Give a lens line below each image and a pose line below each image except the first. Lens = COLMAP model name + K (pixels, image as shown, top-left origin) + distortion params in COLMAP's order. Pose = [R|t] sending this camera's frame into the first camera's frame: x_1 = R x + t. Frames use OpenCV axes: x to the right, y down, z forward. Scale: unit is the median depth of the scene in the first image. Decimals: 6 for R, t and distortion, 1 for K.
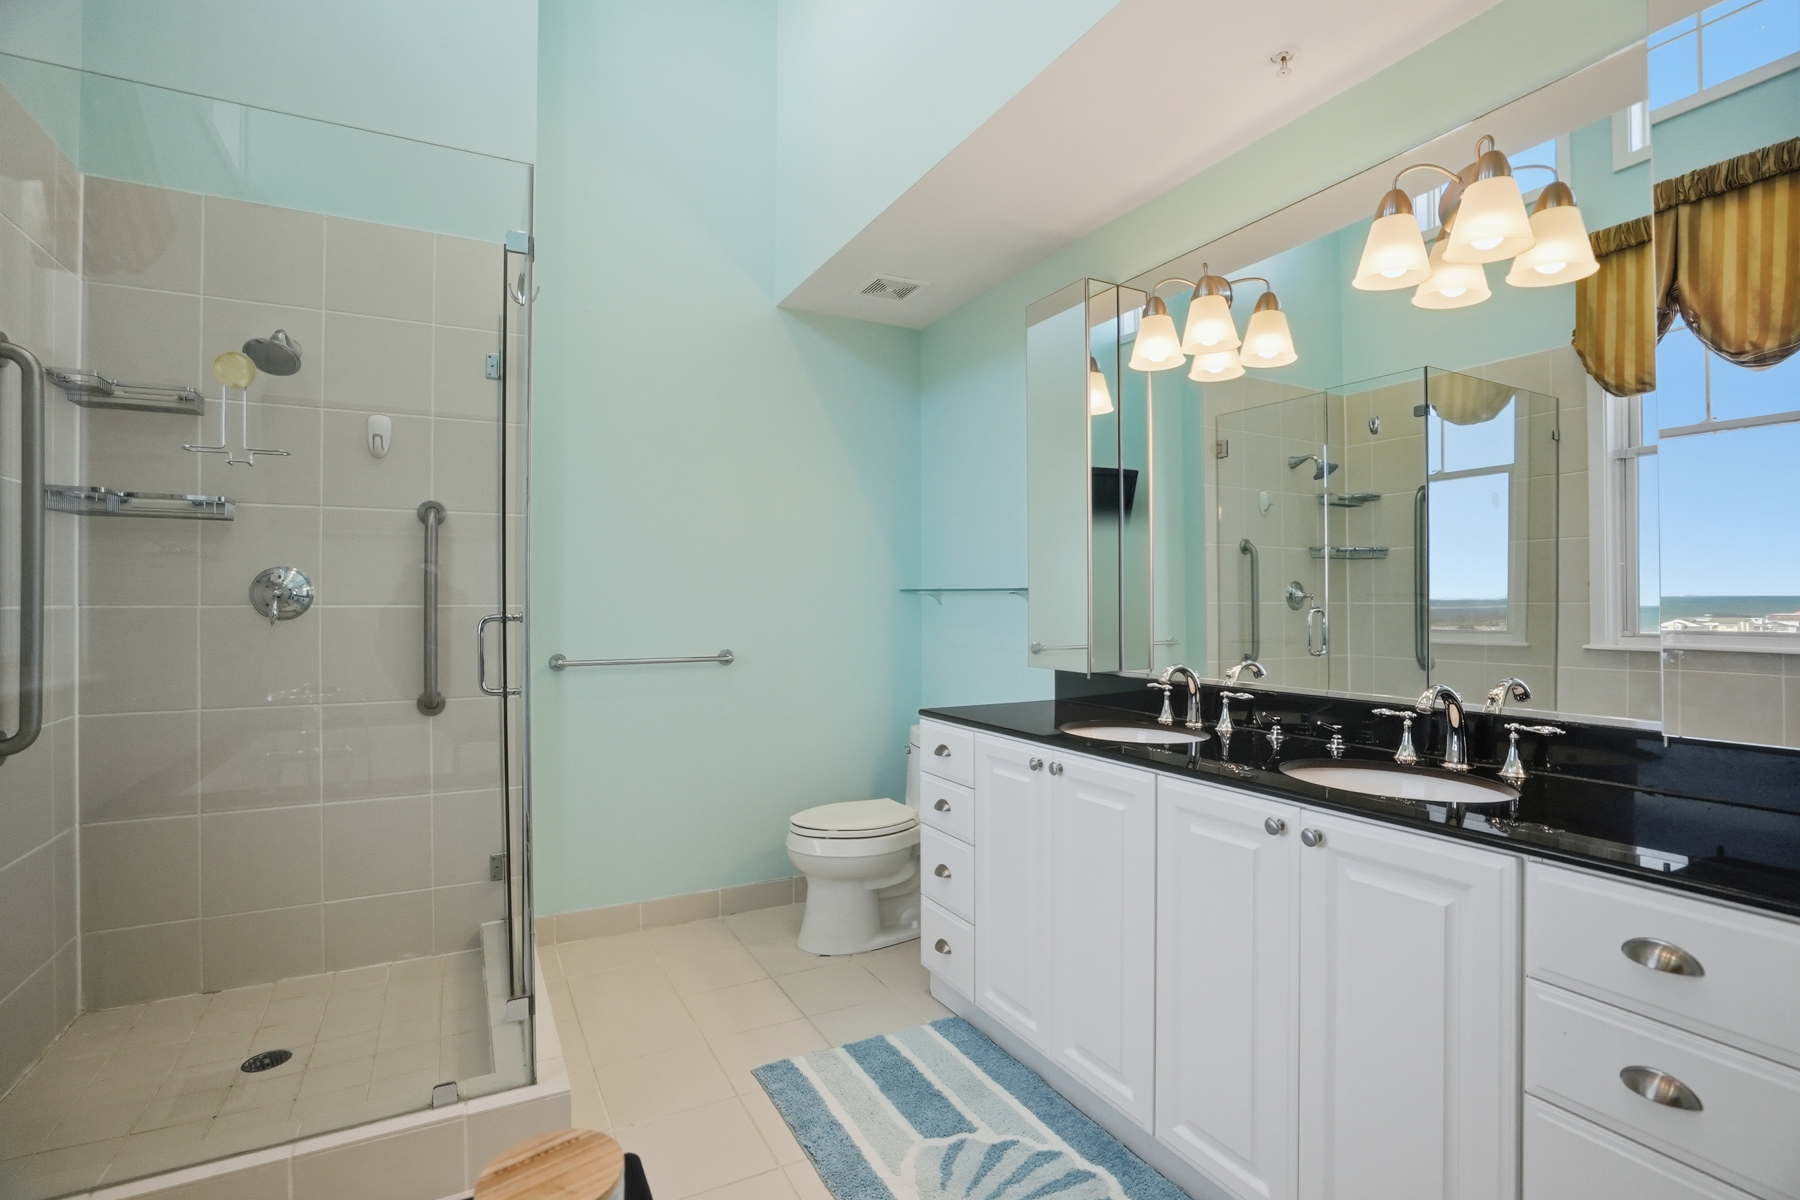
lens RADIAL K [[845.7, 0, 896.8], [0, 845.7, 600.0], [0, 0, 1]] dist [-0.054093, 0.018480]
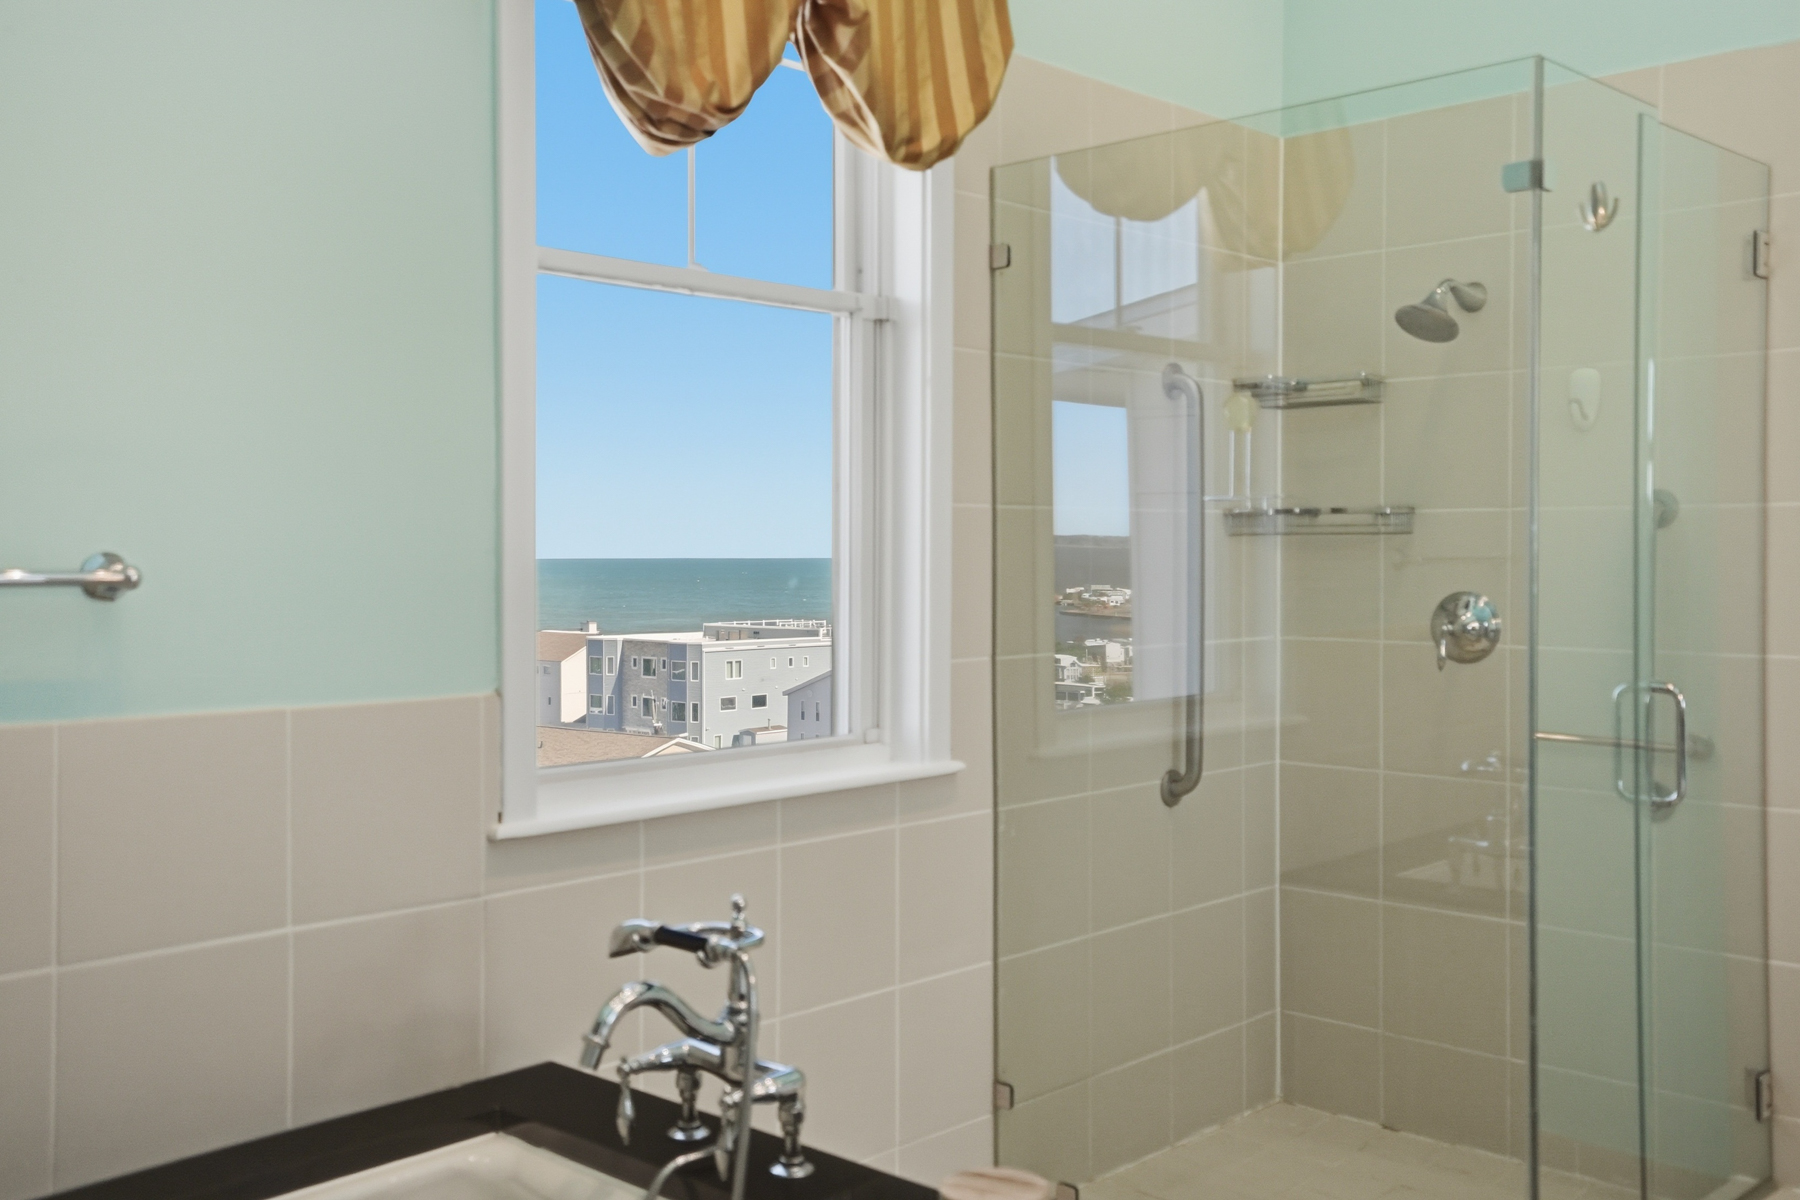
lens RADIAL K [[1759.0, 0, 890.7], [0, 1759.0, 588.4], [0, 0, 1]] dist [0.068037, 0.000000]
pose [[0.316673, 0.018951, -0.948346, 0.641085], [0.002122, 0.999784, 0.020687, -0.081577], [0.948532, -0.008563, 0.316564, -0.002809]]
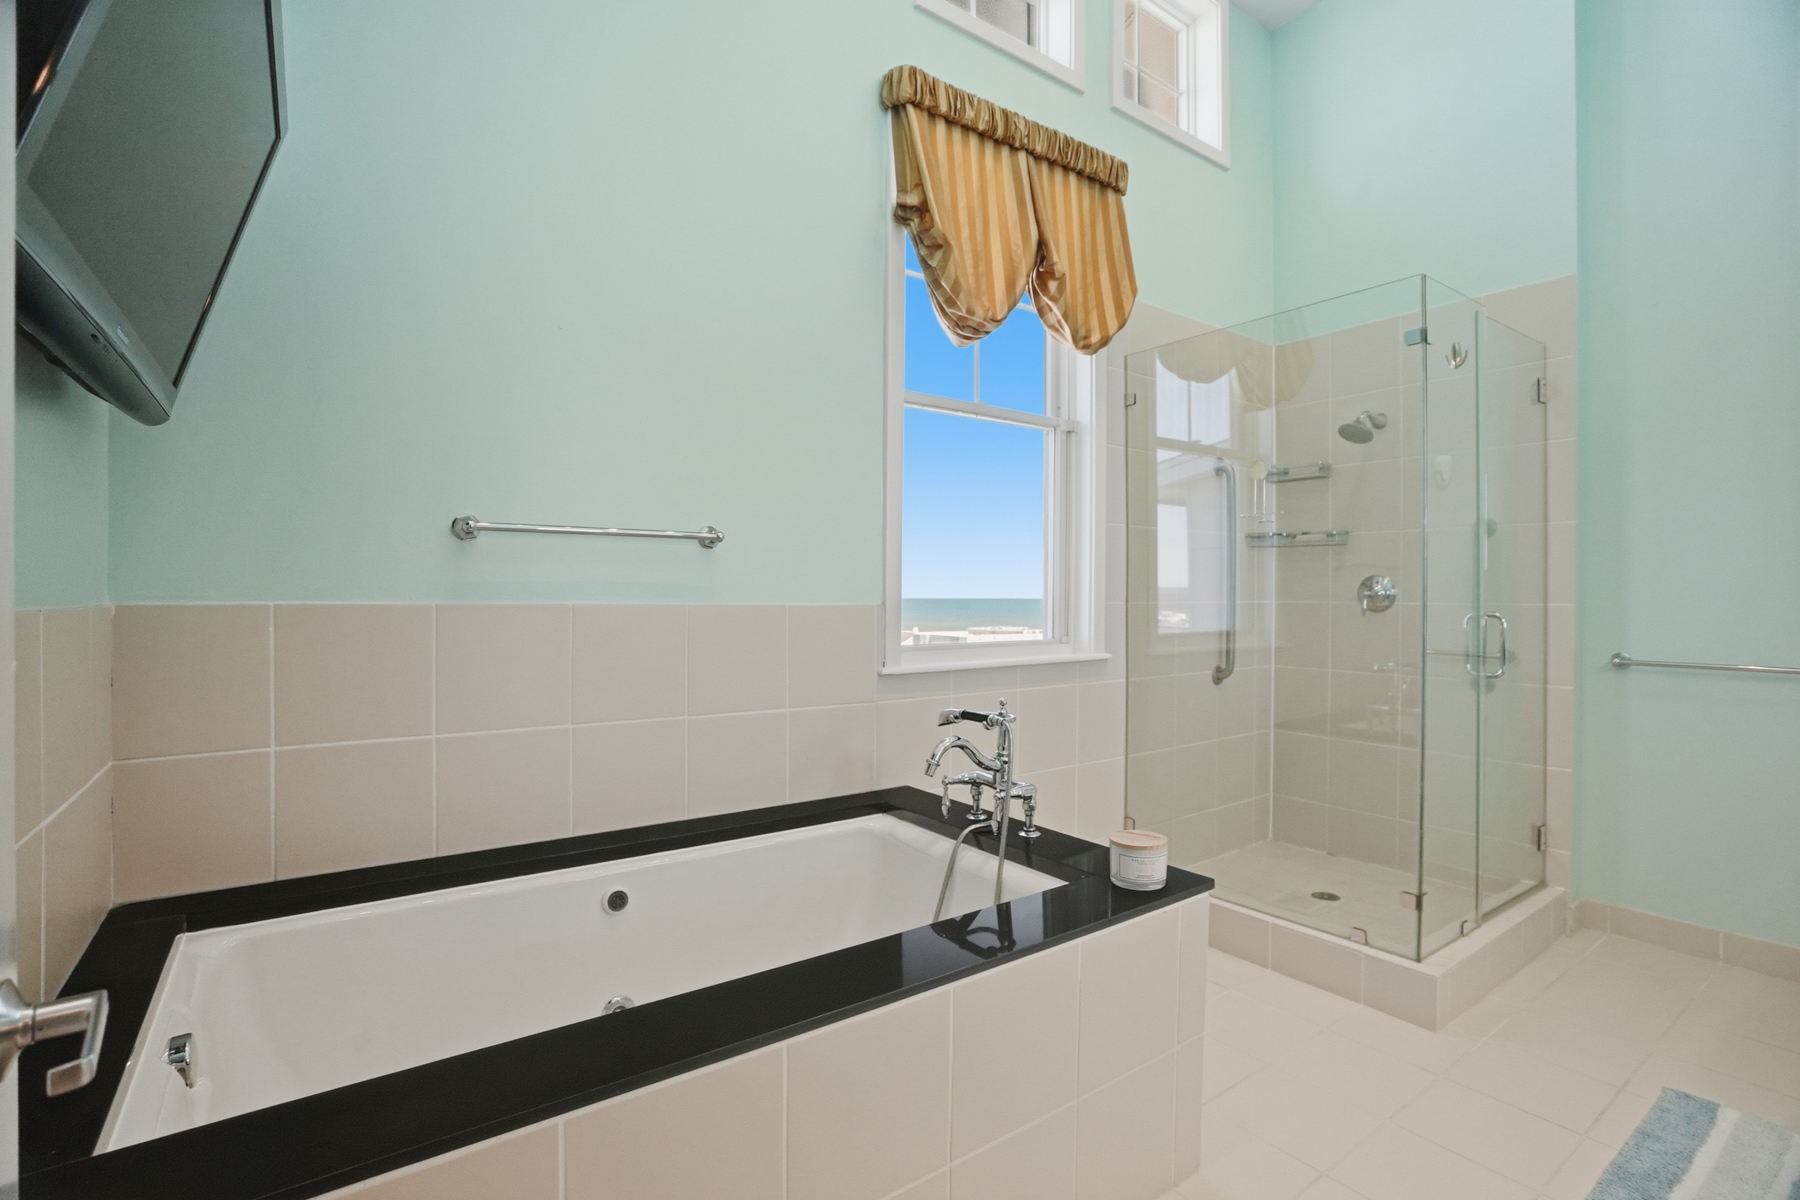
lens RADIAL K [[845.7, 0, 898.0], [0, 845.7, 598.7], [0, 0, 1]] dist [-0.054093, 0.018480]
pose [[0.132819, 0.007903, -0.991109, 0.596762], [-0.001620, 0.999969, 0.007757, -0.009694], [0.991139, 0.000575, 0.132828, -0.012101]]
